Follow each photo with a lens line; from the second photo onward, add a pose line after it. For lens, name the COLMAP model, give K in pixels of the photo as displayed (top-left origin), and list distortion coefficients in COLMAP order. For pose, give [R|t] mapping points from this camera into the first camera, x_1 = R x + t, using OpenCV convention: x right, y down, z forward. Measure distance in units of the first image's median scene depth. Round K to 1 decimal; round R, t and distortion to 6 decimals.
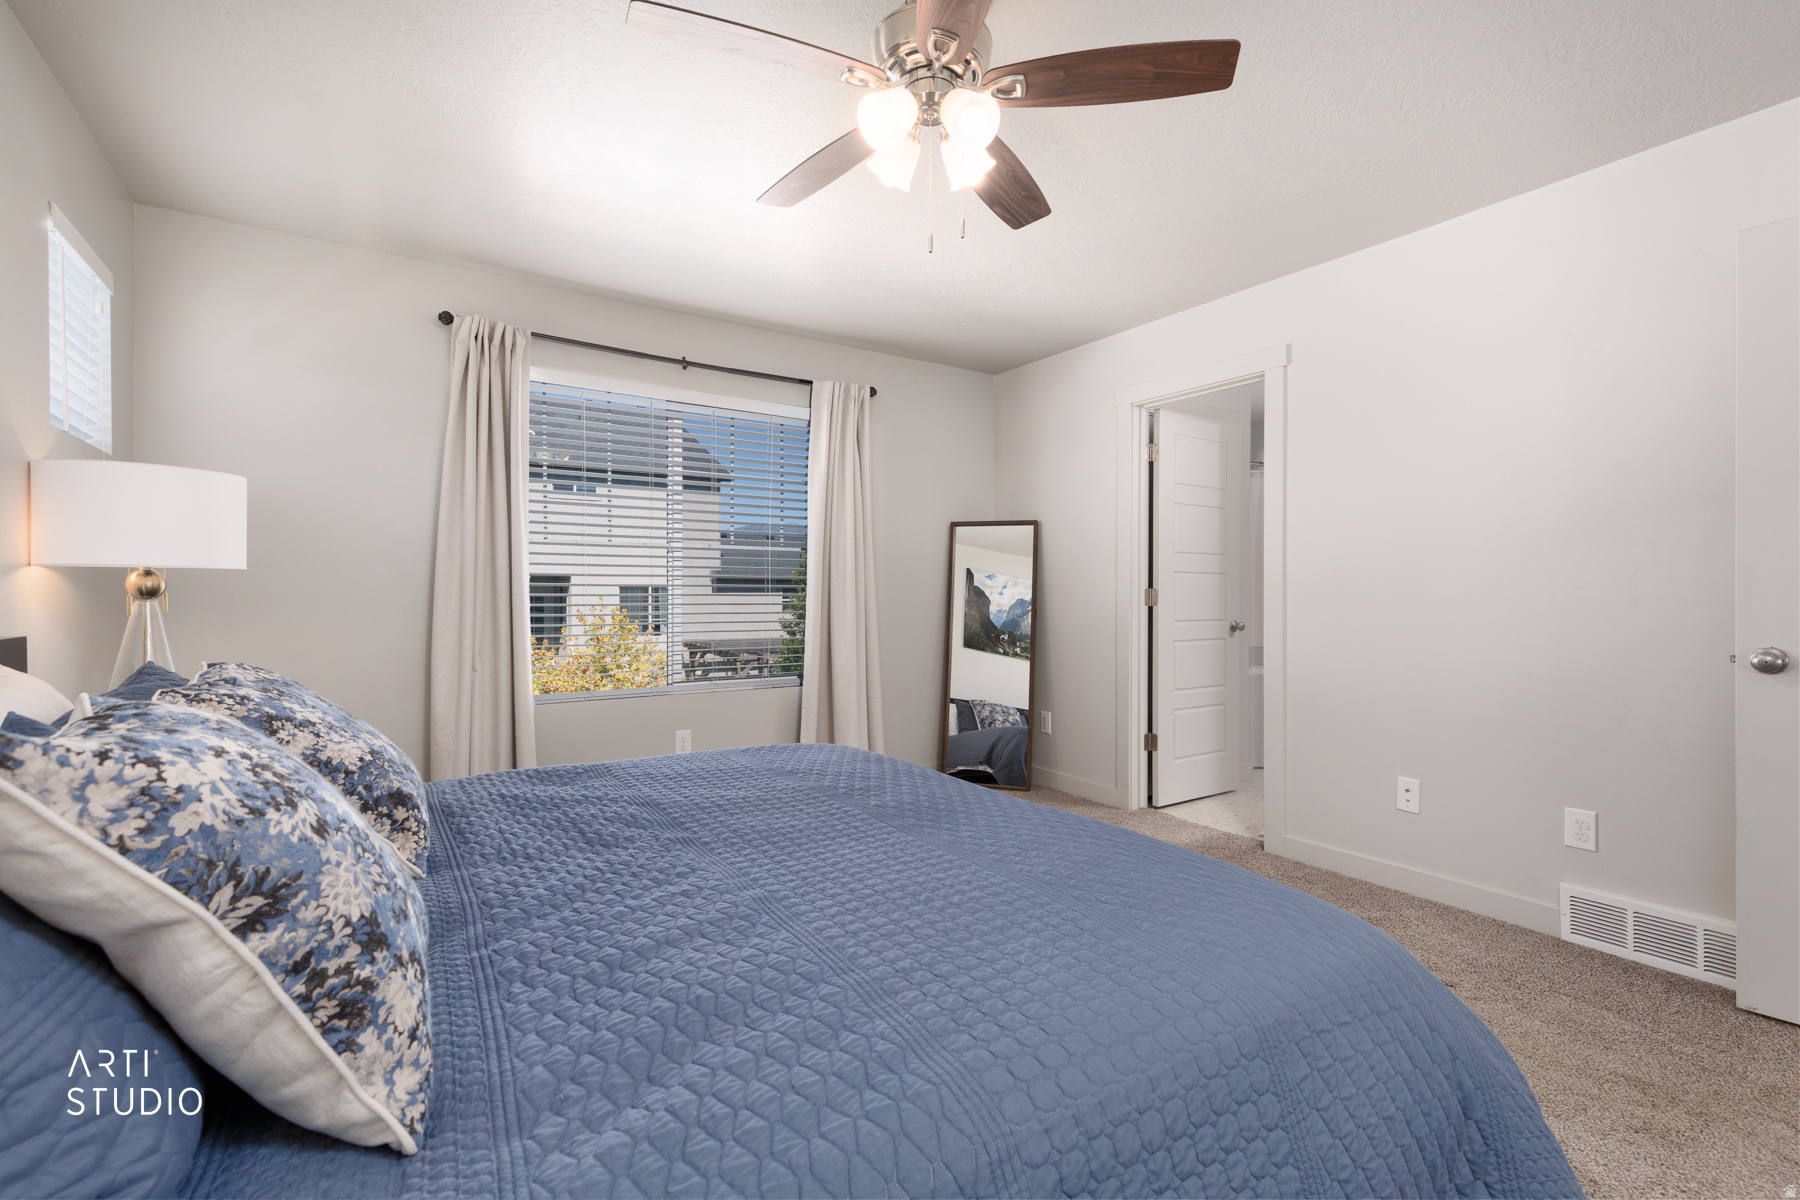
lens RADIAL K [[802.4, 0, 906.5], [0, 802.4, 599.6], [0, 0, 1]] dist [0.008215, 0.000076]
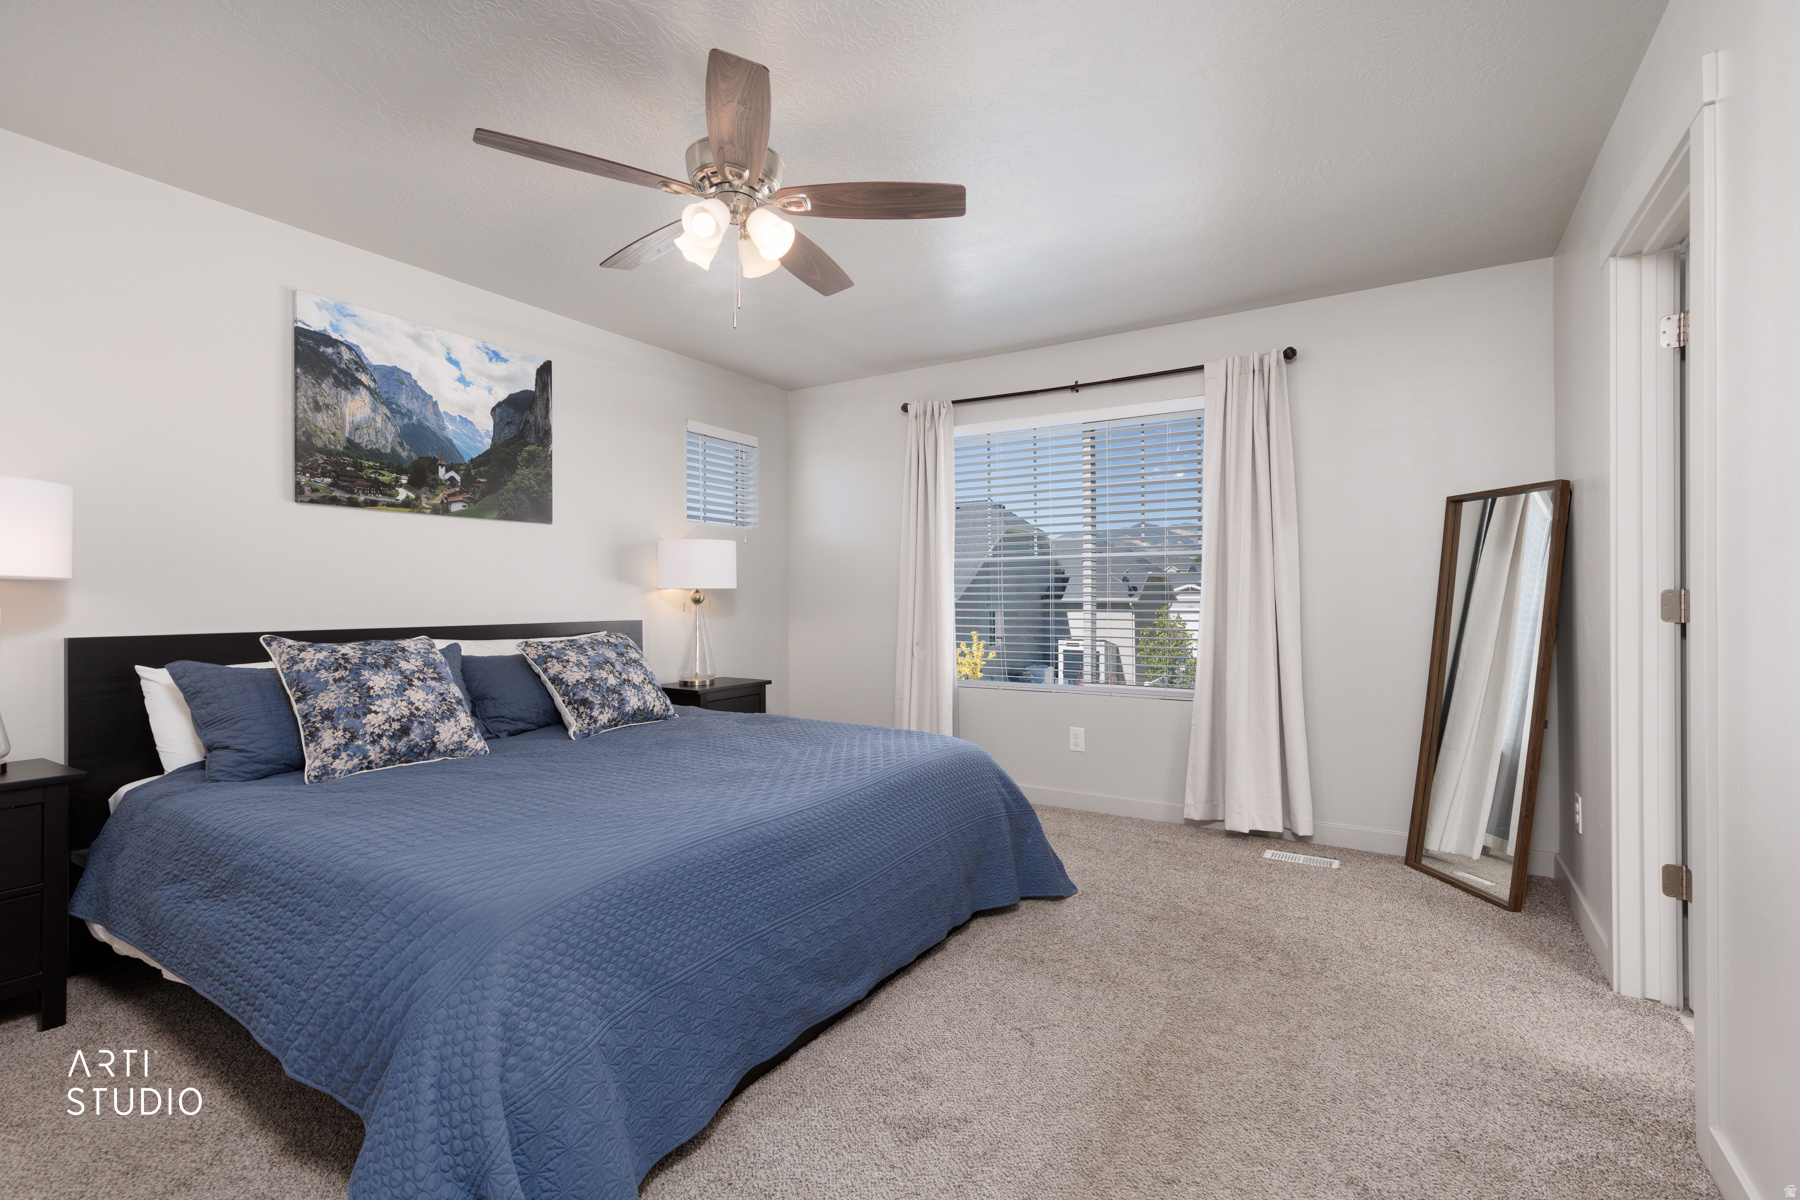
lens RADIAL K [[802.4, 0, 906.5], [0, 802.4, 599.6], [0, 0, 1]] dist [0.008215, 0.000076]
pose [[0.428818, -0.001671, -0.903389, 0.714337], [-0.003251, 0.999989, -0.003393, -0.004549], [0.903385, 0.004392, 0.428808, 0.392732]]
